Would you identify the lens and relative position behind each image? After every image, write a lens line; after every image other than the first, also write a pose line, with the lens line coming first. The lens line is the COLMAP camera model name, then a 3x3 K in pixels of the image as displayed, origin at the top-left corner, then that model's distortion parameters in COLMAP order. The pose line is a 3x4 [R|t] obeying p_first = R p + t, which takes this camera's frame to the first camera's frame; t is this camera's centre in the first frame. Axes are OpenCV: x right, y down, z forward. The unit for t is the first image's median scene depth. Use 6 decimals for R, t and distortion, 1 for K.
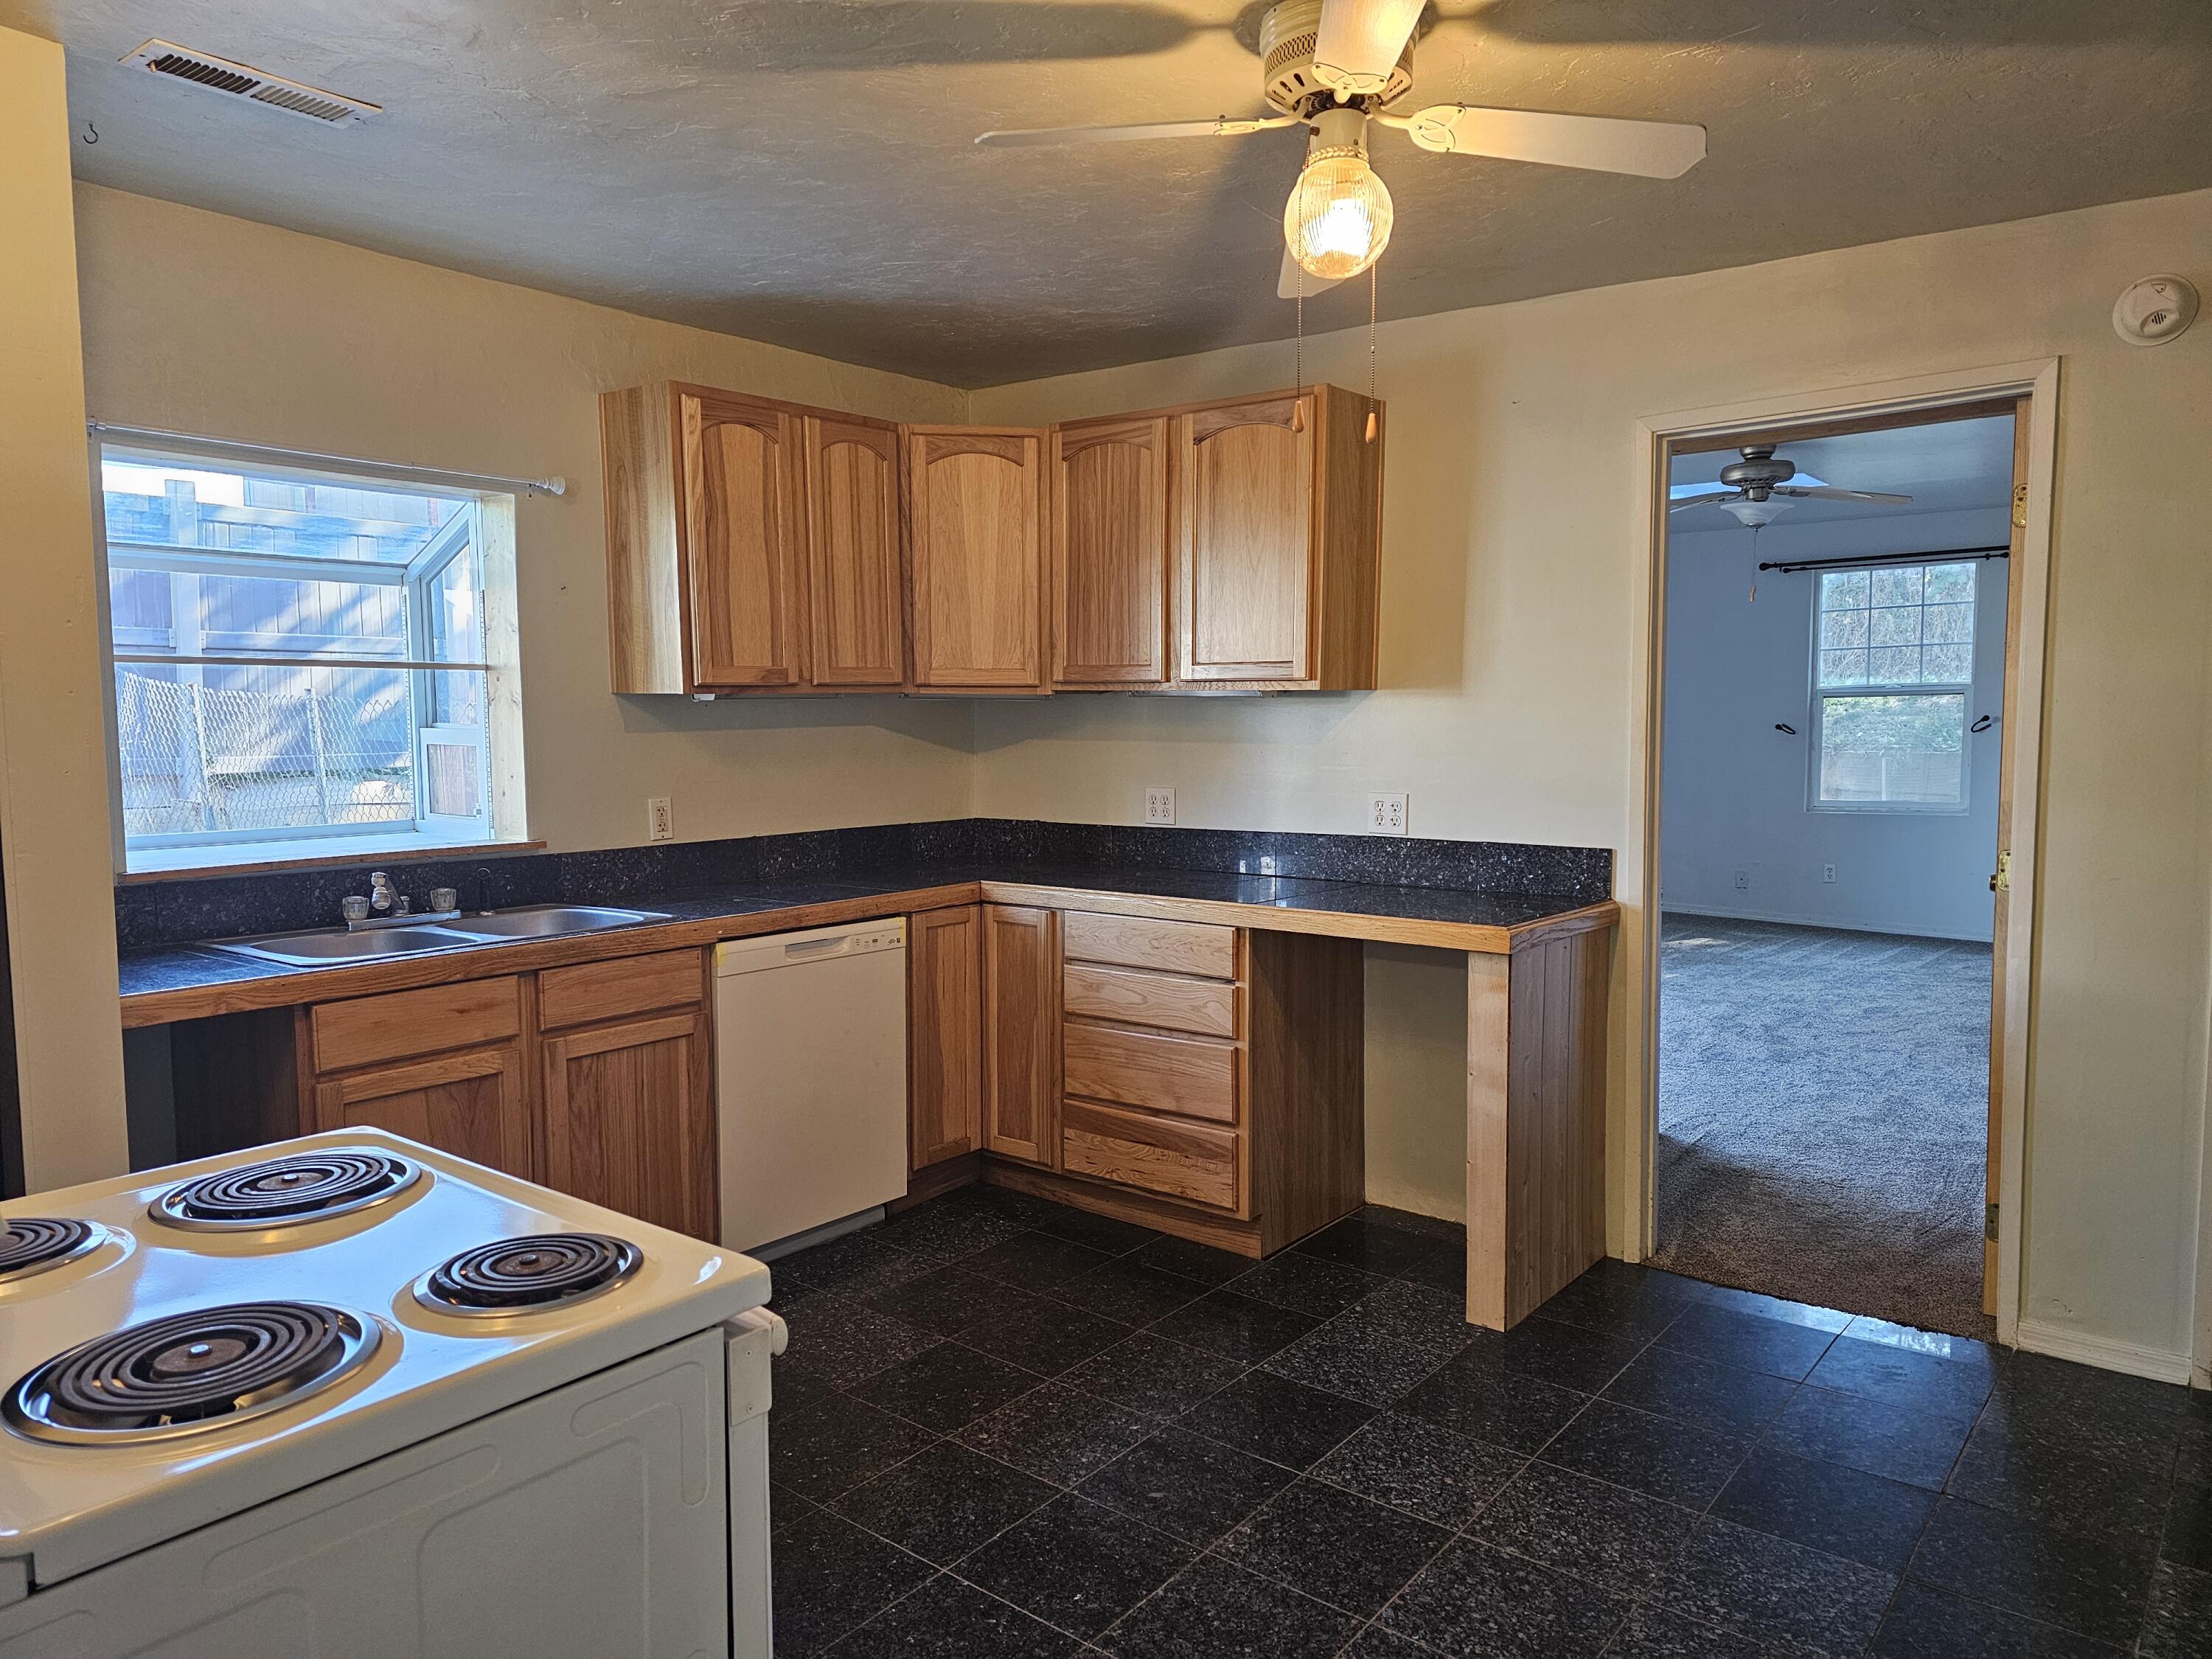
lens RADIAL K [[1475.2, 0, 1106.0], [0, 1475.2, 829.5], [0, 0, 1]] dist [0.071167, 0.000310]
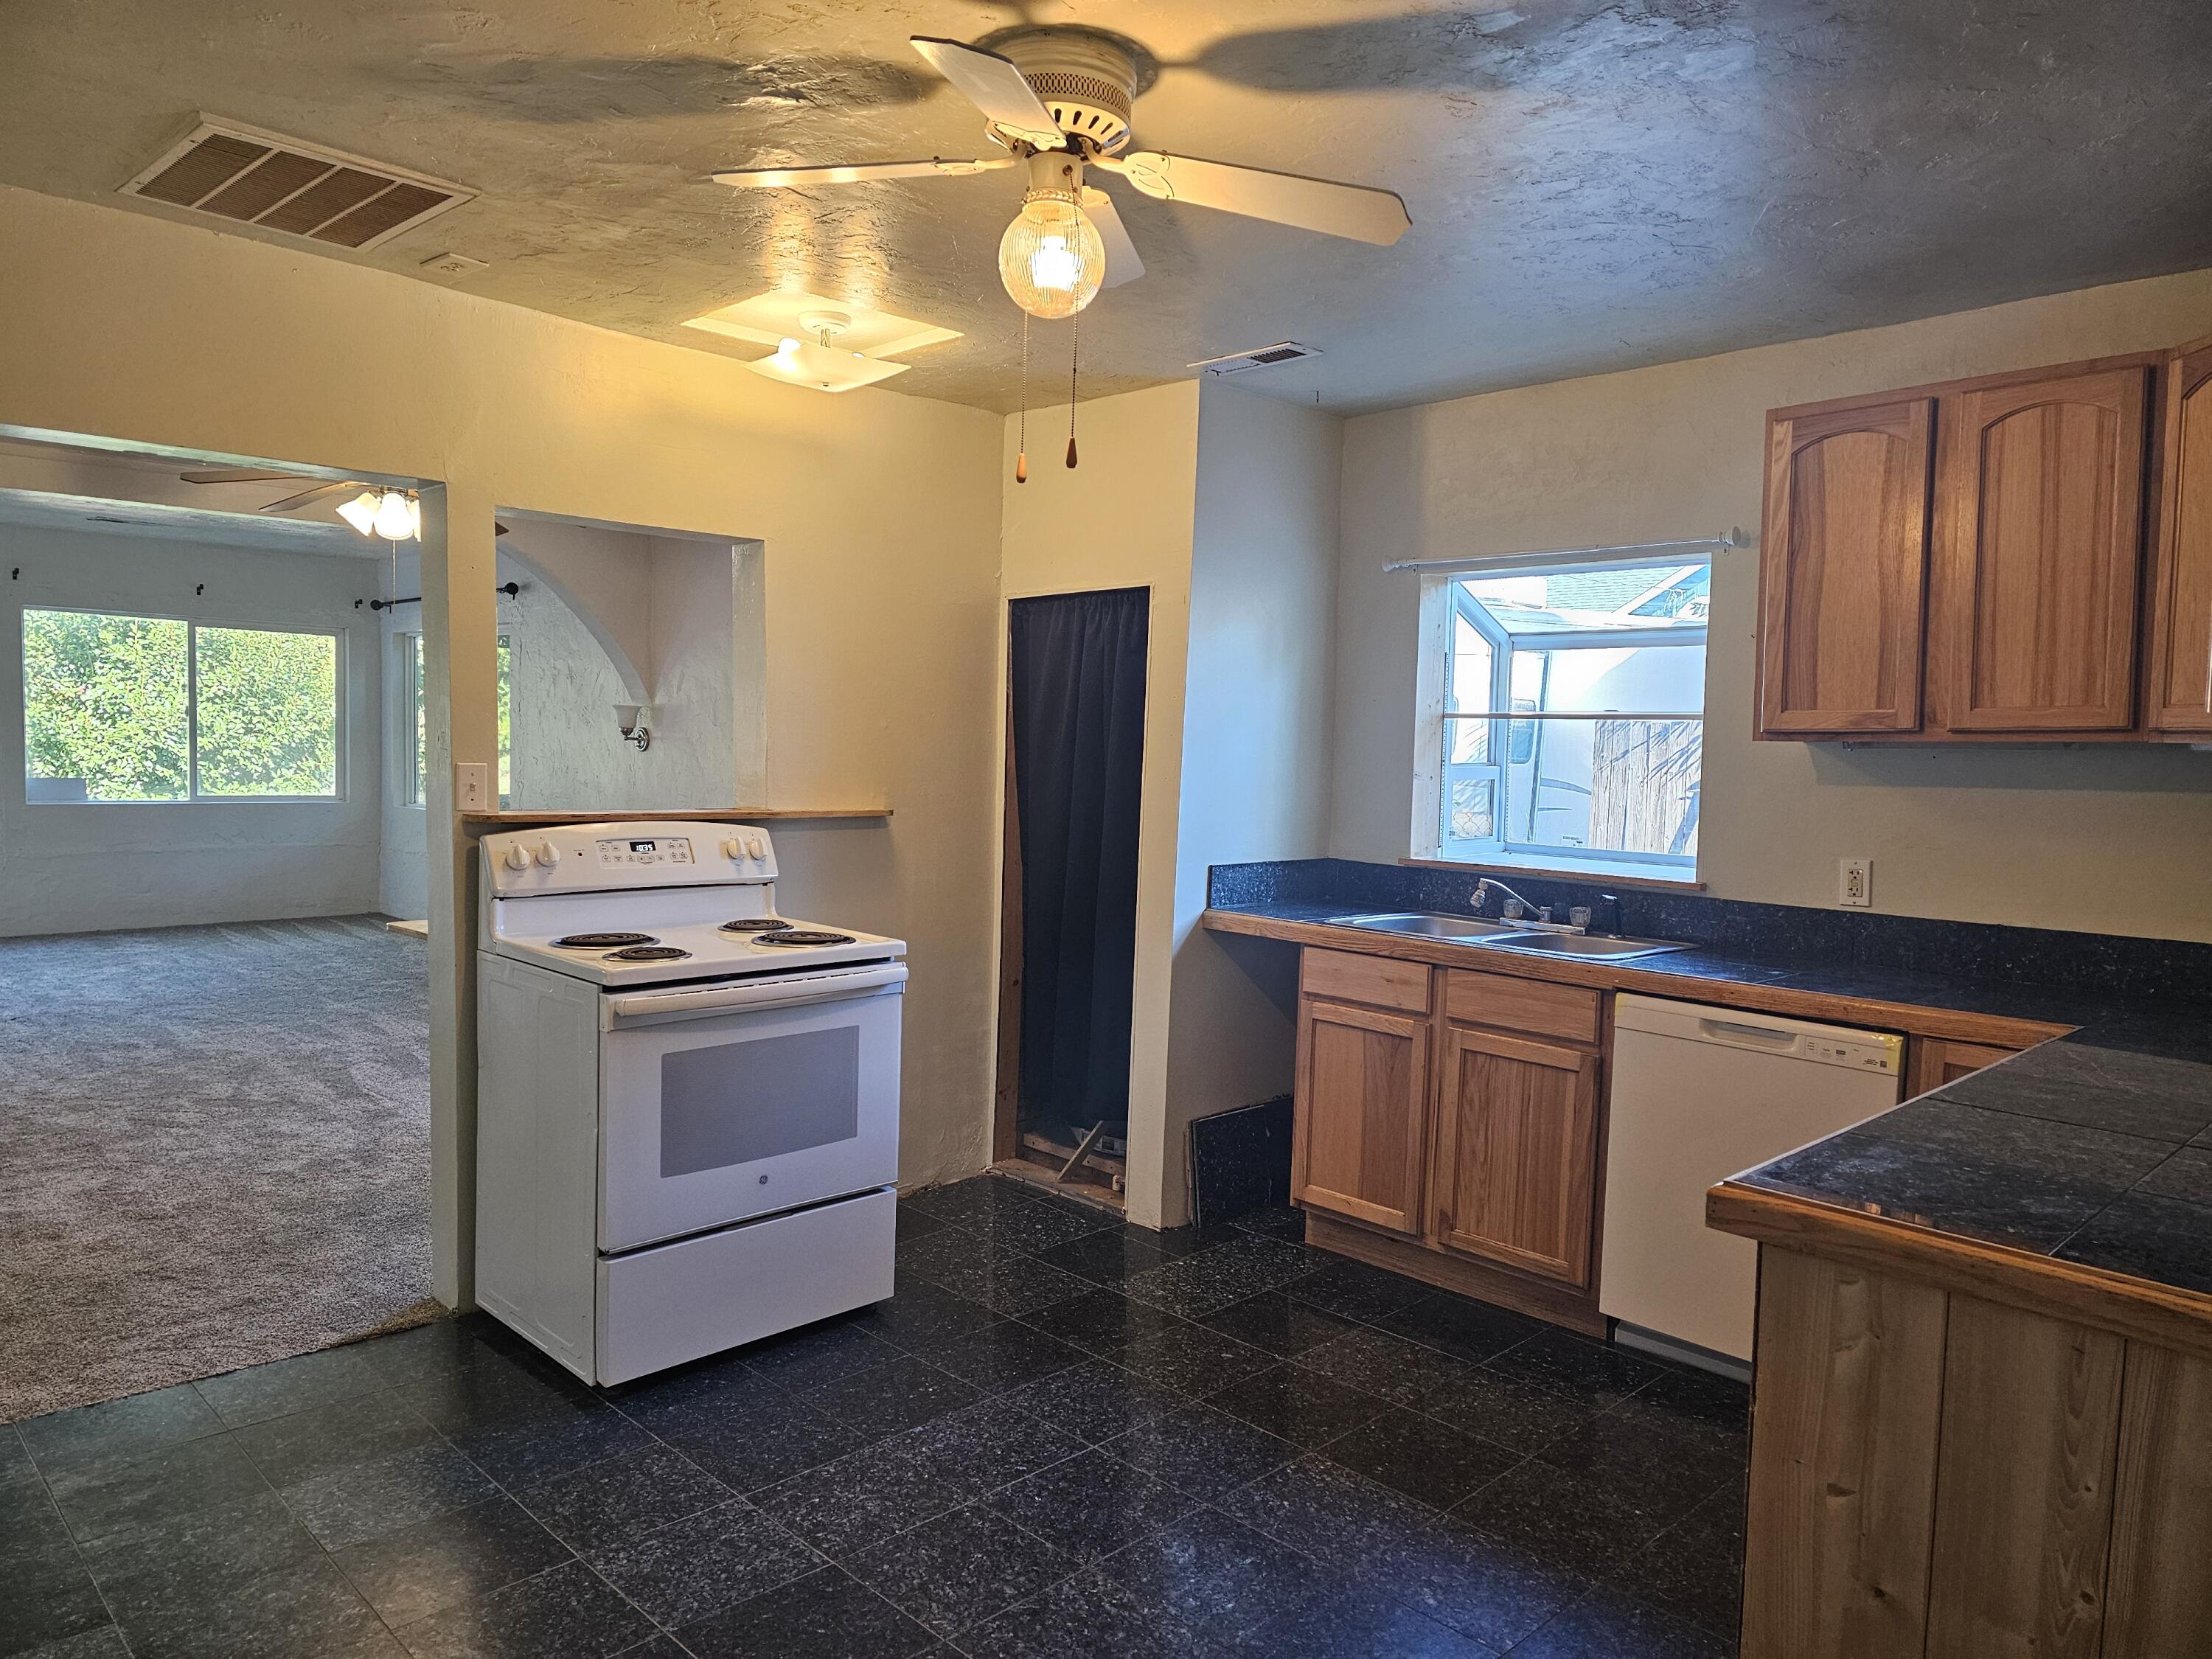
lens RADIAL K [[1475.2, 0, 1106.0], [0, 1475.2, 829.5], [0, 0, 1]] dist [0.071167, 0.000310]
pose [[-0.083346, 0.065752, -0.994349, 0.696692], [-0.107058, 0.991455, 0.074535, -0.063578], [0.990753, 0.112665, -0.075594, 0.680651]]
